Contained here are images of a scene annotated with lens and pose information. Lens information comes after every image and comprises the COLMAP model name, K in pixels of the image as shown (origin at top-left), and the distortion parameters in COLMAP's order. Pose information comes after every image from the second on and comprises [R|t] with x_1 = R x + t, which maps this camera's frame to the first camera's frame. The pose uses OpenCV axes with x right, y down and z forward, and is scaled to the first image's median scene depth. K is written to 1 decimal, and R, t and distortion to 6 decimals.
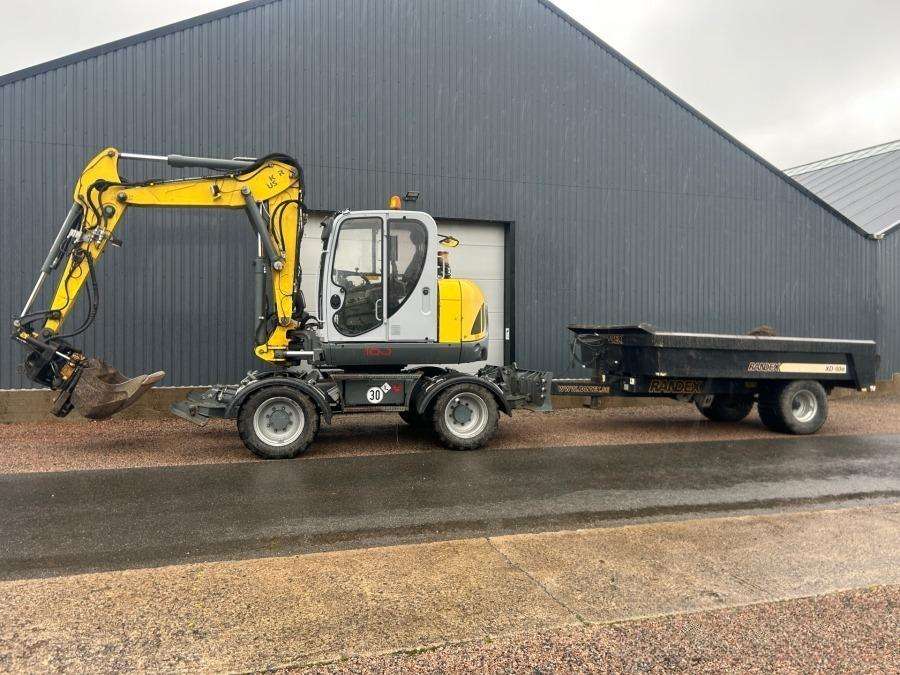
lens RADIAL K [[670.4, 0, 448.1], [0, 670.4, 330.6], [0, 0, 1]] dist [0.060648, -0.075079]
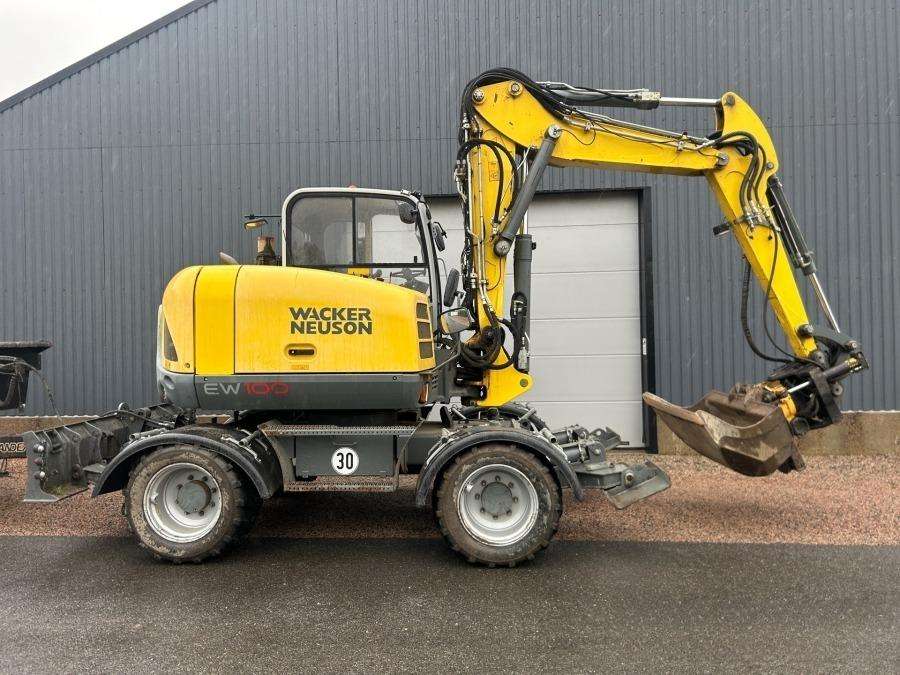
lens RADIAL K [[670.4, 0, 438.0], [0, 670.4, 324.7], [0, 0, 1]] dist [0.060648, -0.075079]
pose [[0.941701, -0.026181, -0.335432, 0.170633], [0.018413, 0.999484, -0.026320, -0.007861], [0.335948, 0.018609, 0.941697, 0.455559]]
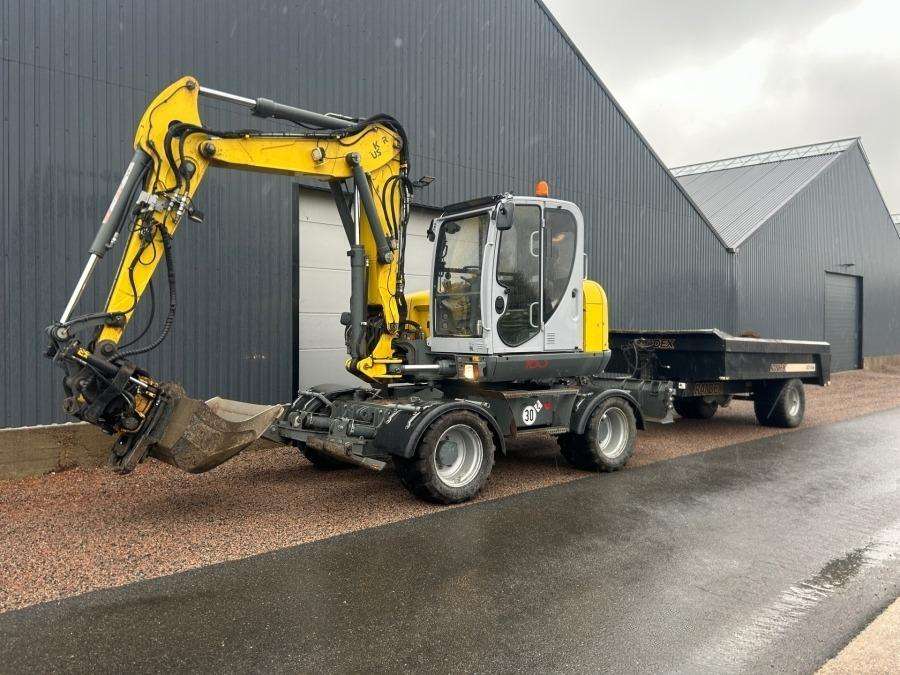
lens RADIAL K [[670.4, 0, 454.3], [0, 670.4, 335.2], [0, 0, 1]] dist [0.060648, -0.075079]
pose [[0.912852, -0.007313, 0.408224, -0.534306], [0.003144, 0.999936, 0.010884, -0.014361], [-0.408278, -0.008652, 0.912817, 0.262562]]
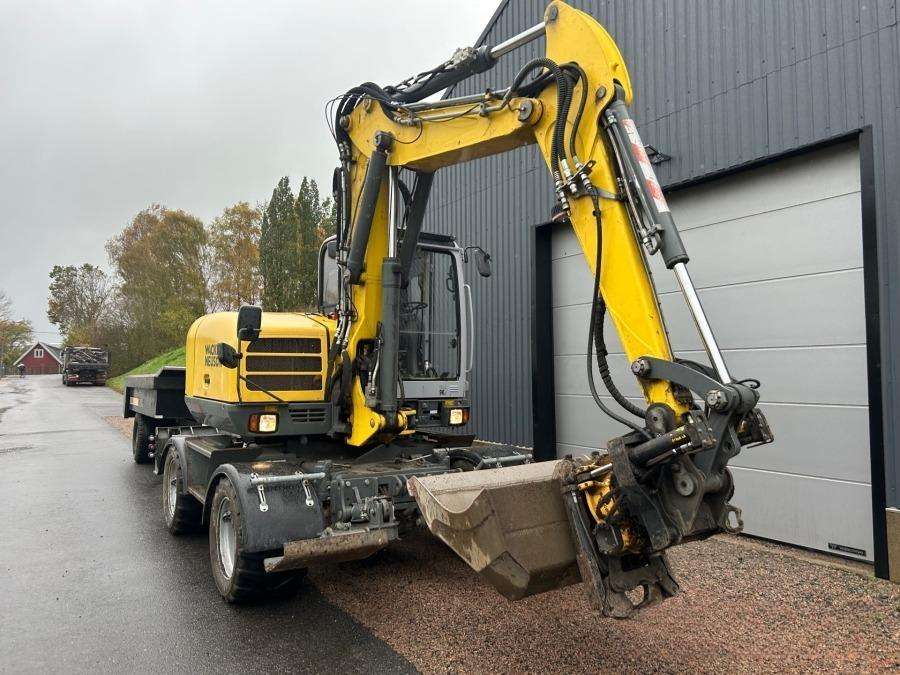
lens RADIAL K [[670.4, 0, 446.6], [0, 670.4, 336.3], [0, 0, 1]] dist [0.060648, -0.075079]
pose [[0.263696, -0.057904, -0.962866, 0.629169], [-0.008616, 0.998015, -0.062377, -0.006755], [0.964567, 0.024744, 0.262674, 1.023315]]
